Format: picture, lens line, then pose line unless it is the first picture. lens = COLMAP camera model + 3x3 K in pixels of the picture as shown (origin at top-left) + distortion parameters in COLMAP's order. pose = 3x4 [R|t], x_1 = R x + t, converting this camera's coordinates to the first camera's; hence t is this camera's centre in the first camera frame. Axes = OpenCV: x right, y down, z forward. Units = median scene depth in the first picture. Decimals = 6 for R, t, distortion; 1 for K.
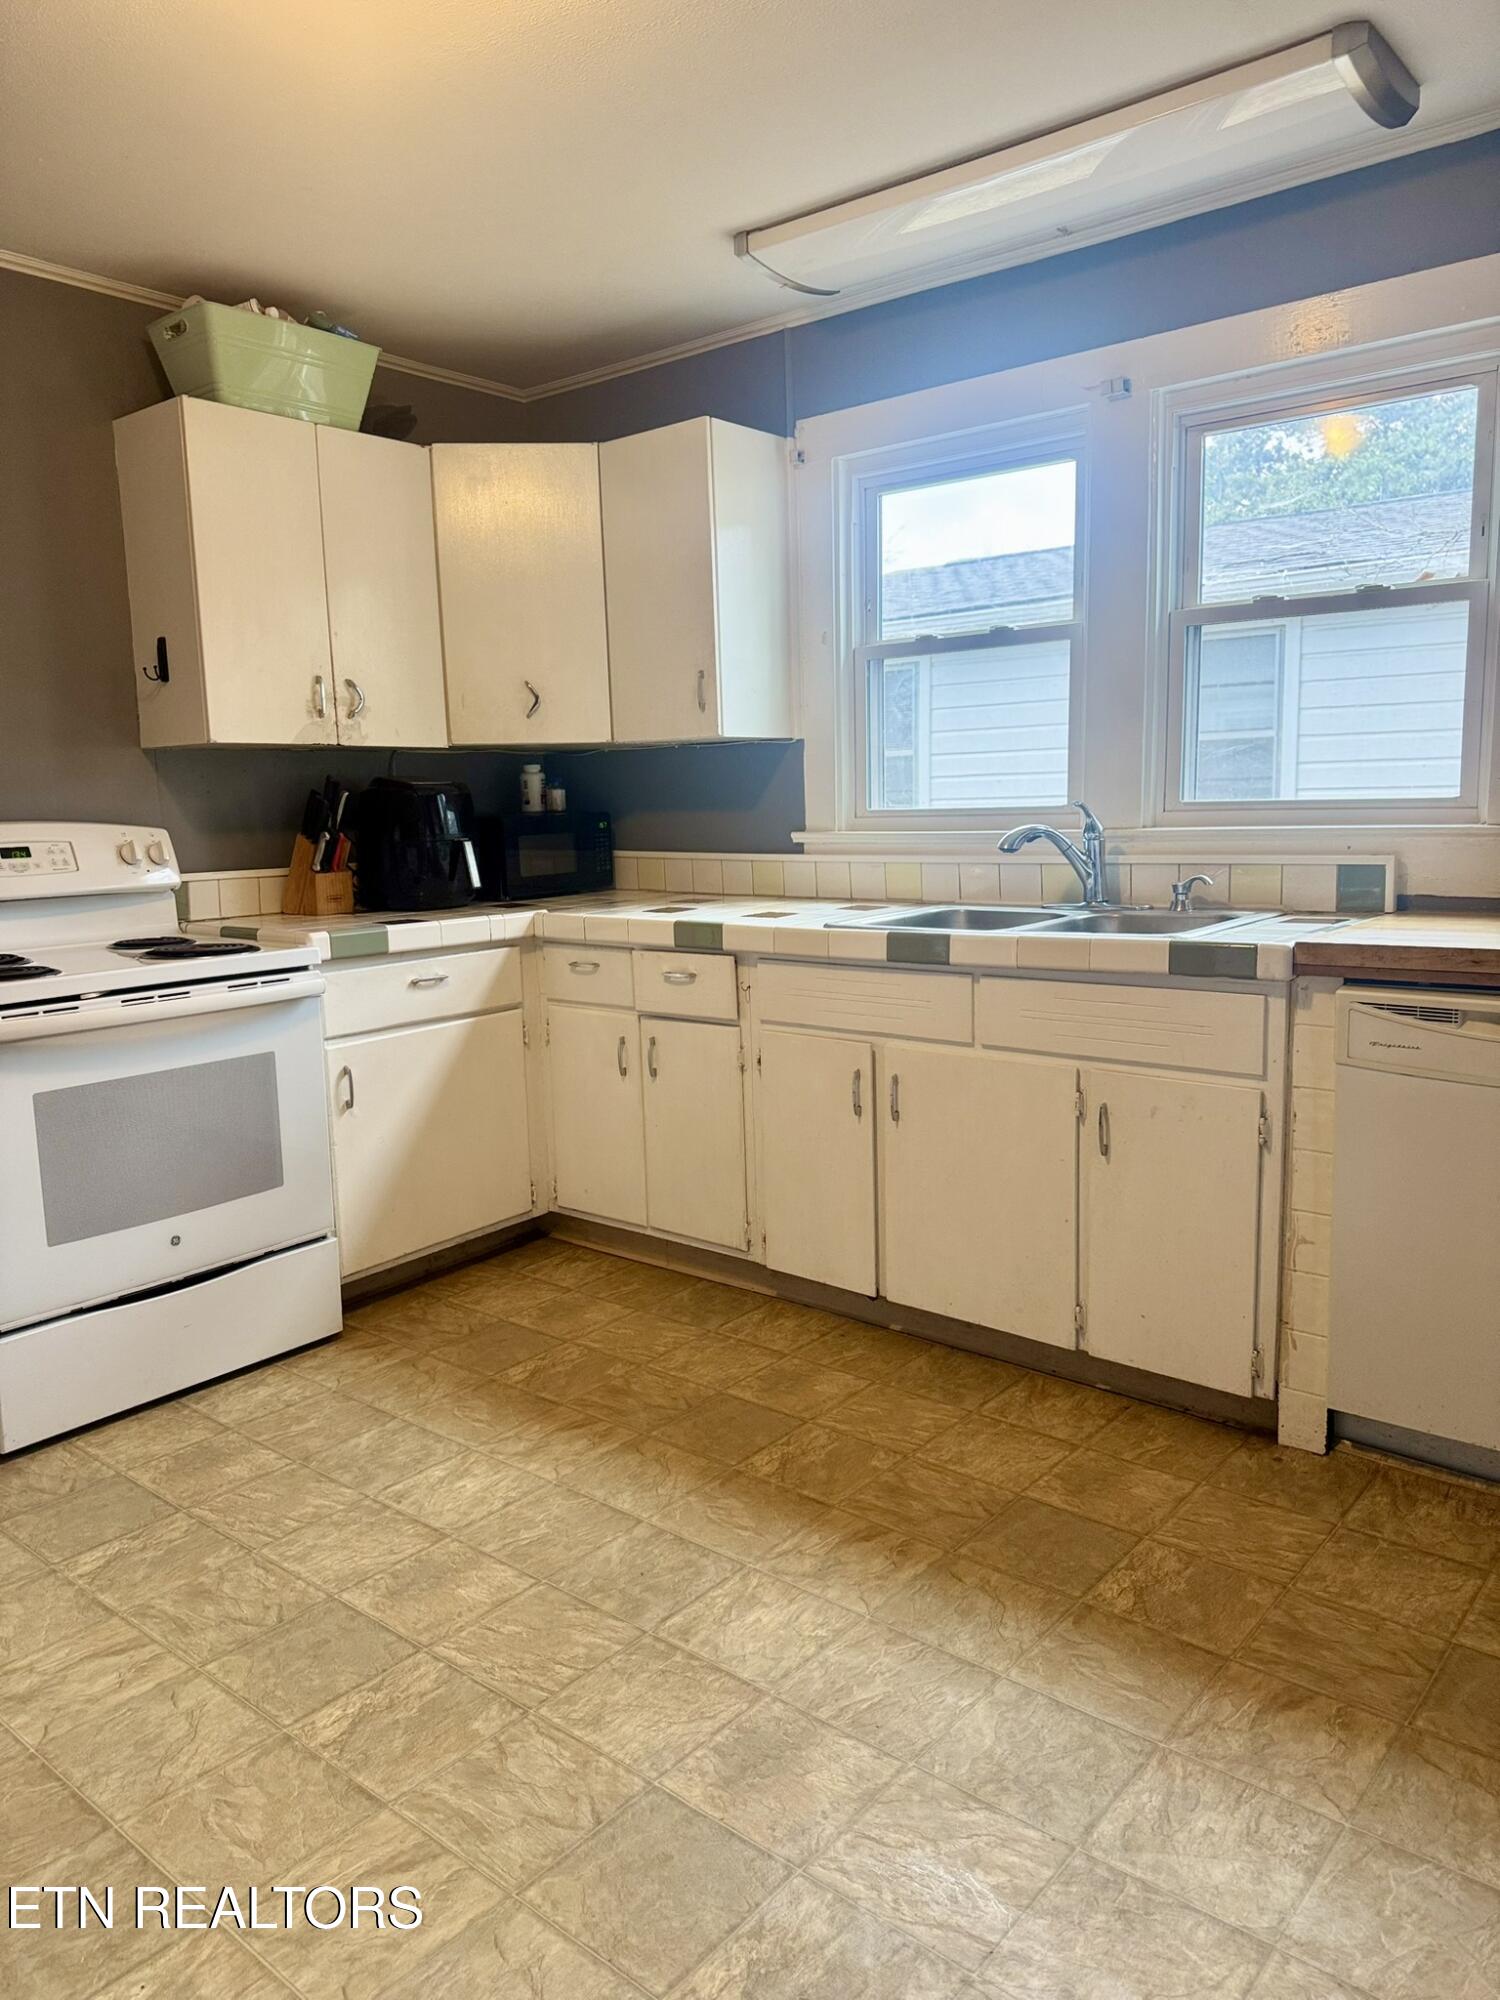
lens RADIAL K [[1406.3, 0, 736.0], [0, 1406.3, 1001.4], [0, 0, 1]] dist [0.094839, -0.135503]
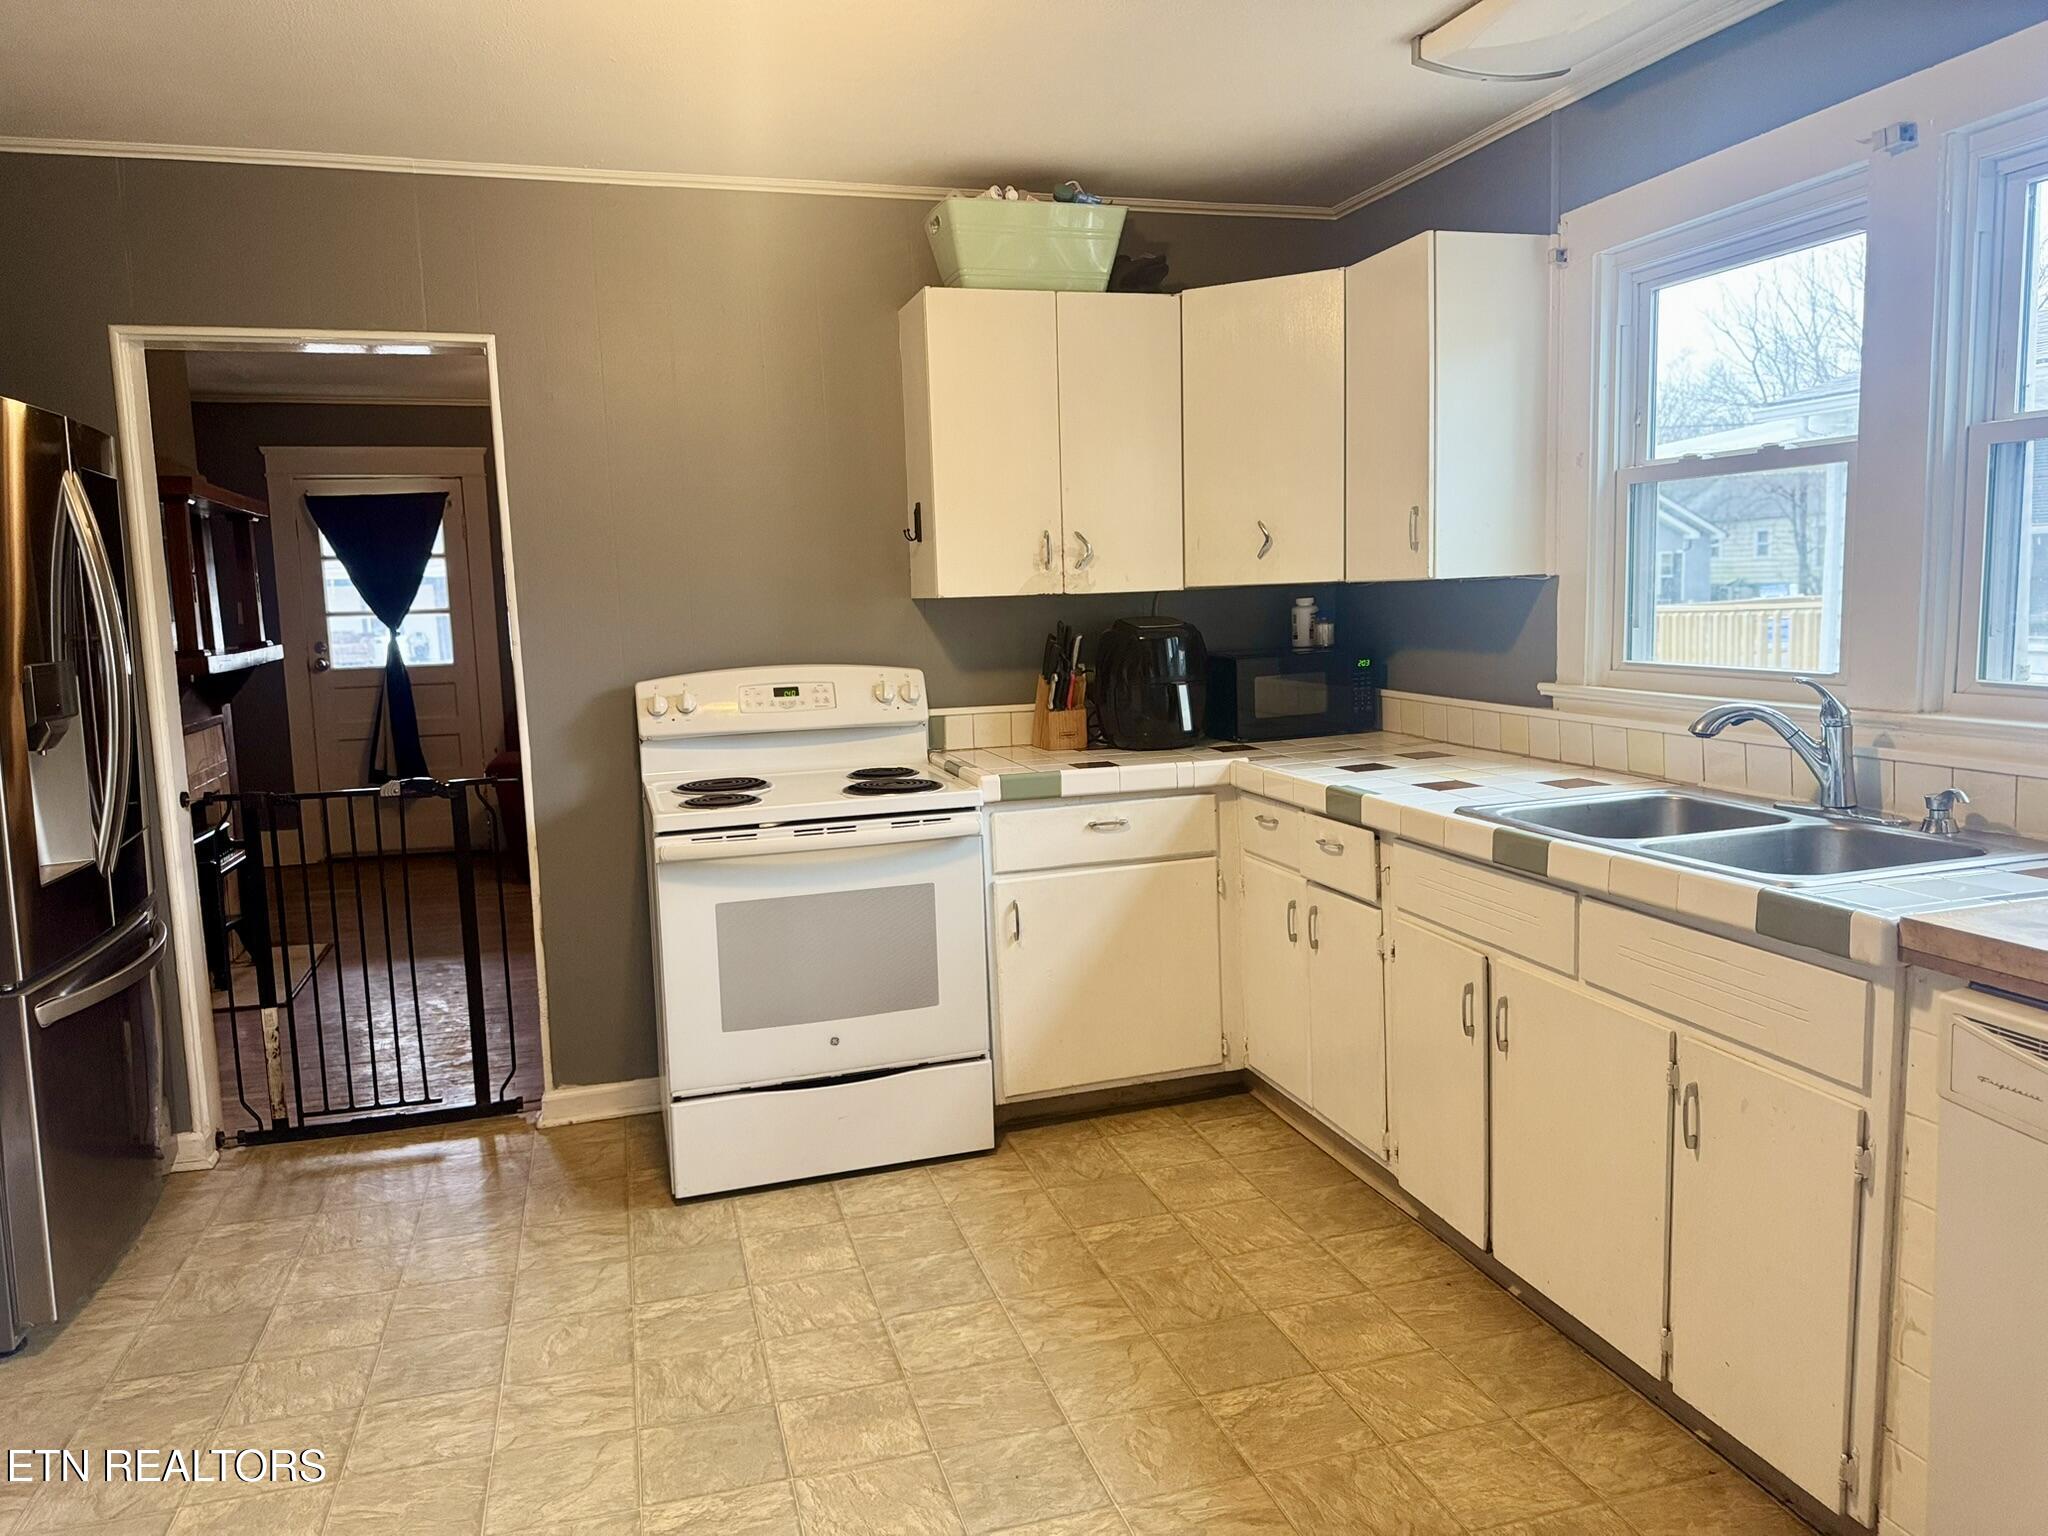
lens RADIAL K [[1440.0, 0, 1024.0], [0, 1440.0, 768.0], [0, 0, 1]] dist [0.094839, -0.135503]
pose [[0.834190, 0.068695, -0.547182, 0.309939], [-0.069488, 0.997396, 0.019280, -0.073805], [0.547082, 0.021939, 0.836792, 0.094987]]
